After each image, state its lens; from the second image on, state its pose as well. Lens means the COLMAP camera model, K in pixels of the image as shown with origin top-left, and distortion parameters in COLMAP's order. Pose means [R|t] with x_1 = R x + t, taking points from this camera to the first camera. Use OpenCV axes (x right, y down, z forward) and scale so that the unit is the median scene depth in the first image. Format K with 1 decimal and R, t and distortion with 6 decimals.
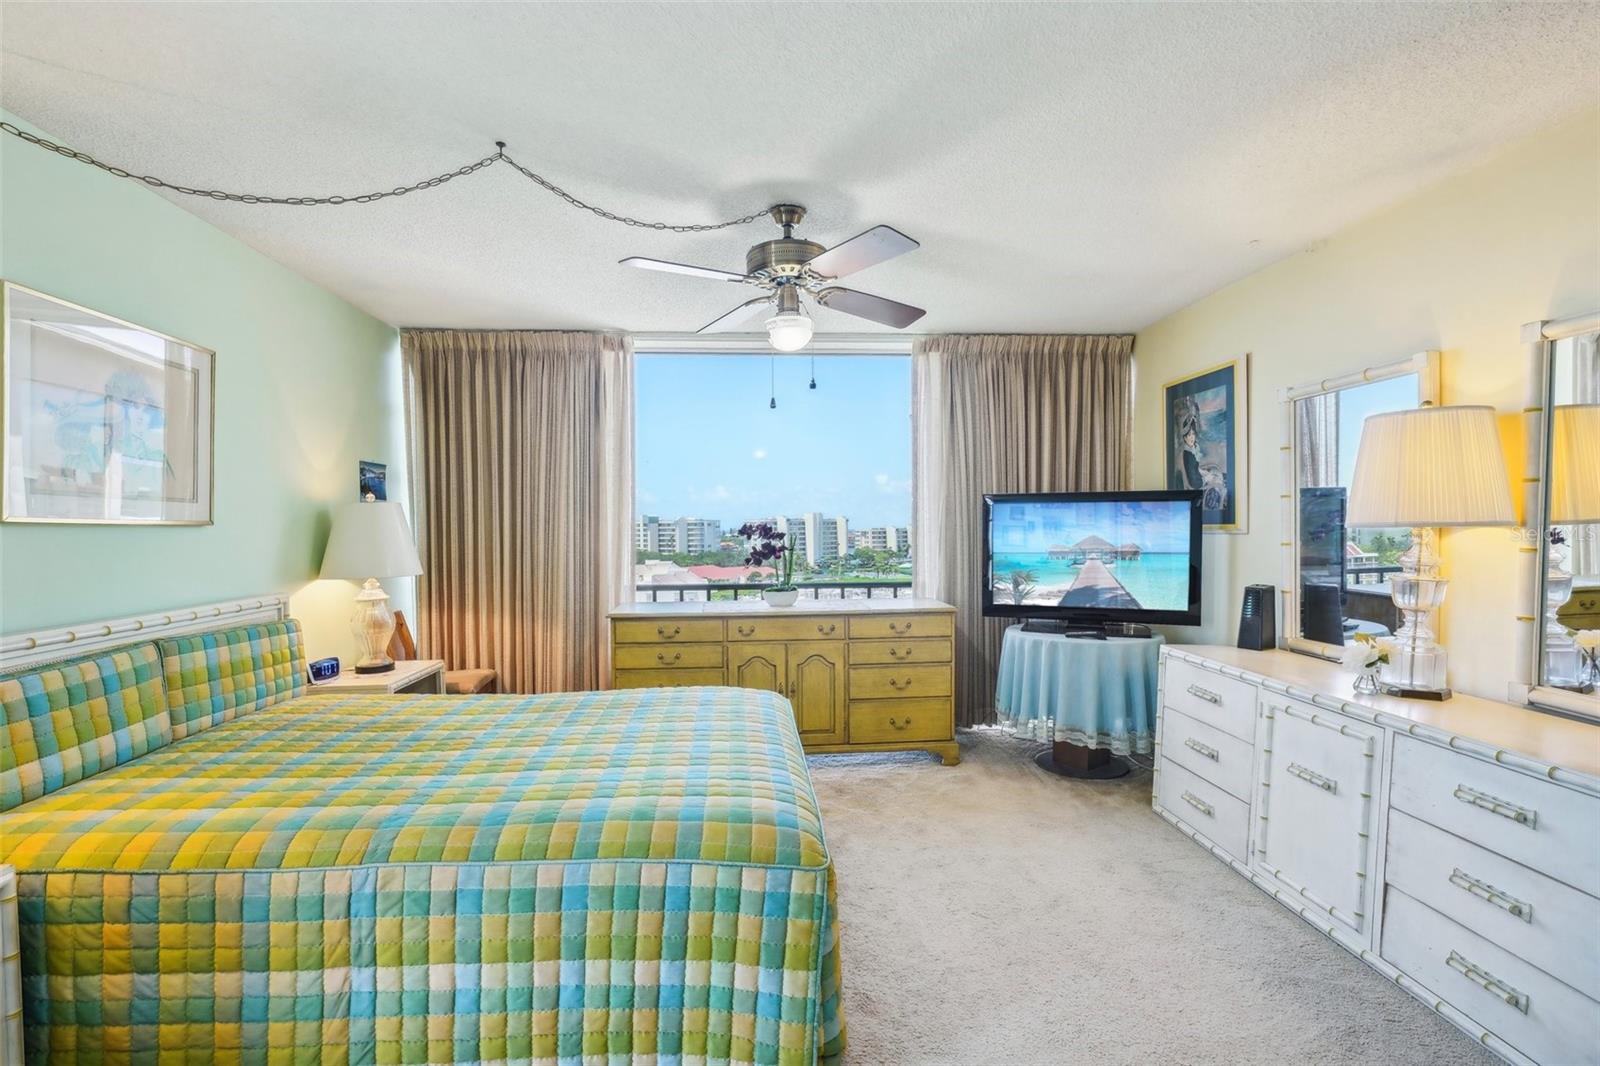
lens RADIAL K [[750.6, 0, 800.0], [0, 750.6, 533.0], [0, 0, 1]] dist [-0.002536, 0.000503]
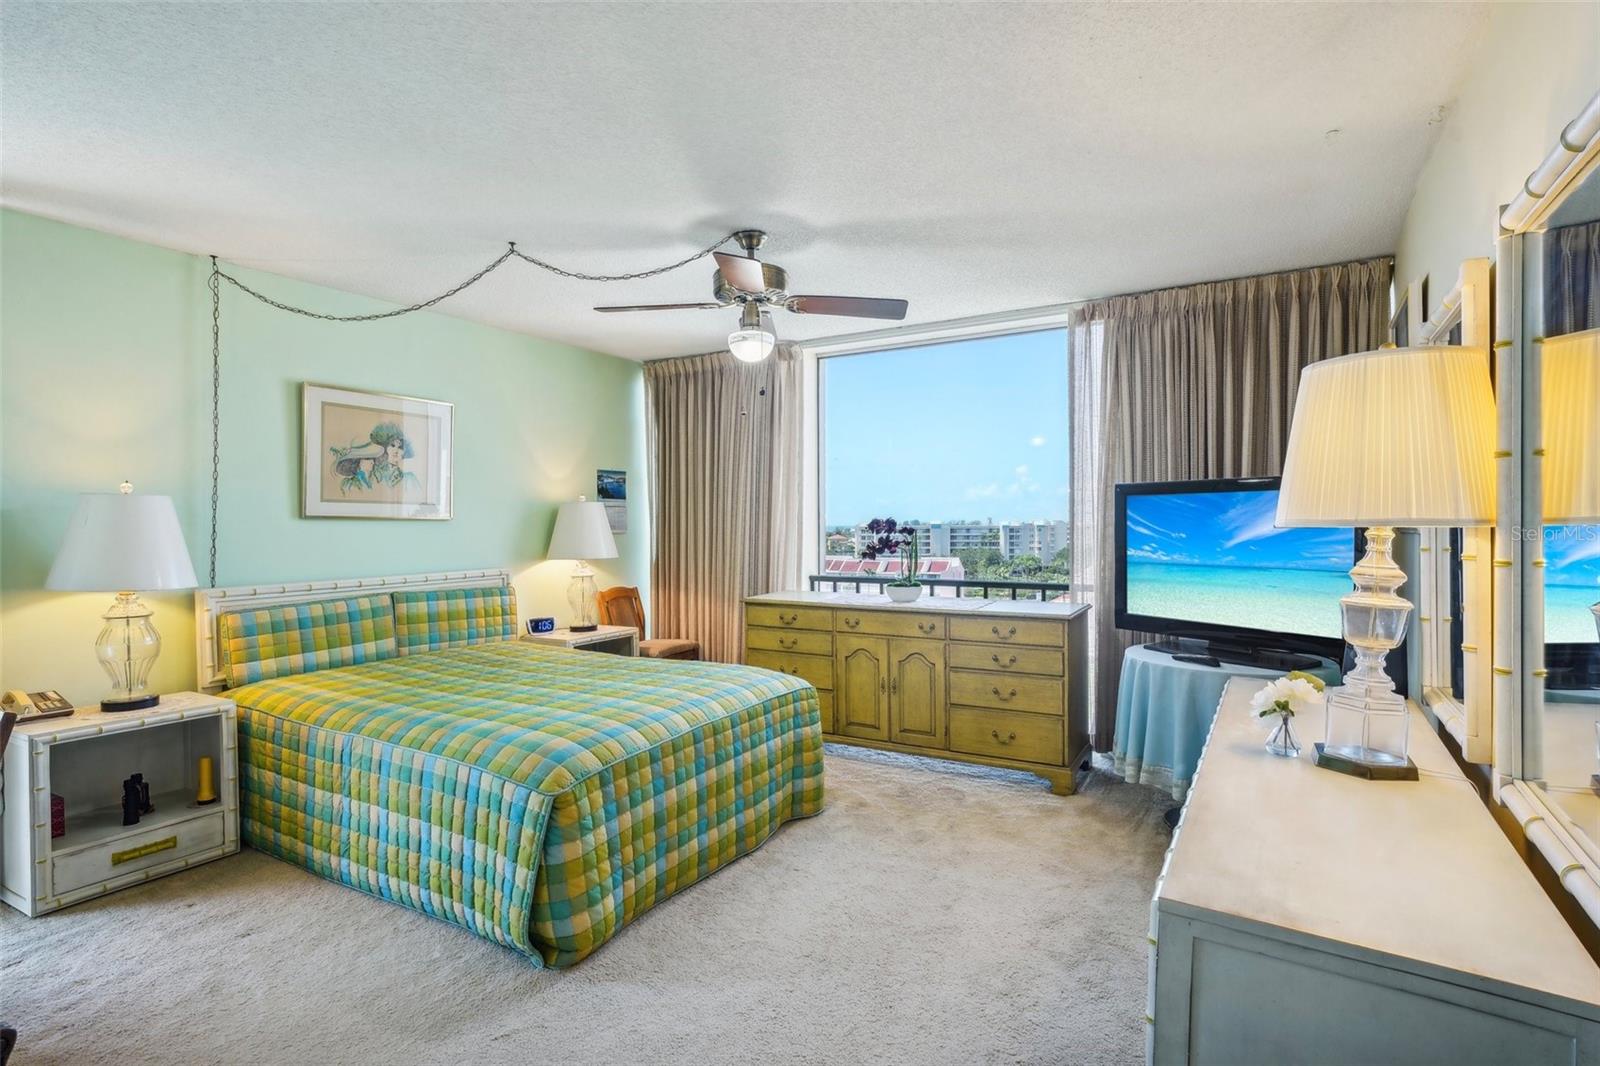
lens RADIAL K [[803.6, 0, 798.7], [0, 803.6, 516.5], [0, 0, 1]] dist [-0.001301, -0.000620]
pose [[0.822293, -0.000246, -0.569064, 0.491385], [-0.006179, 0.999937, -0.009361, -0.004280], [0.569030, 0.011214, 0.822240, 0.053197]]
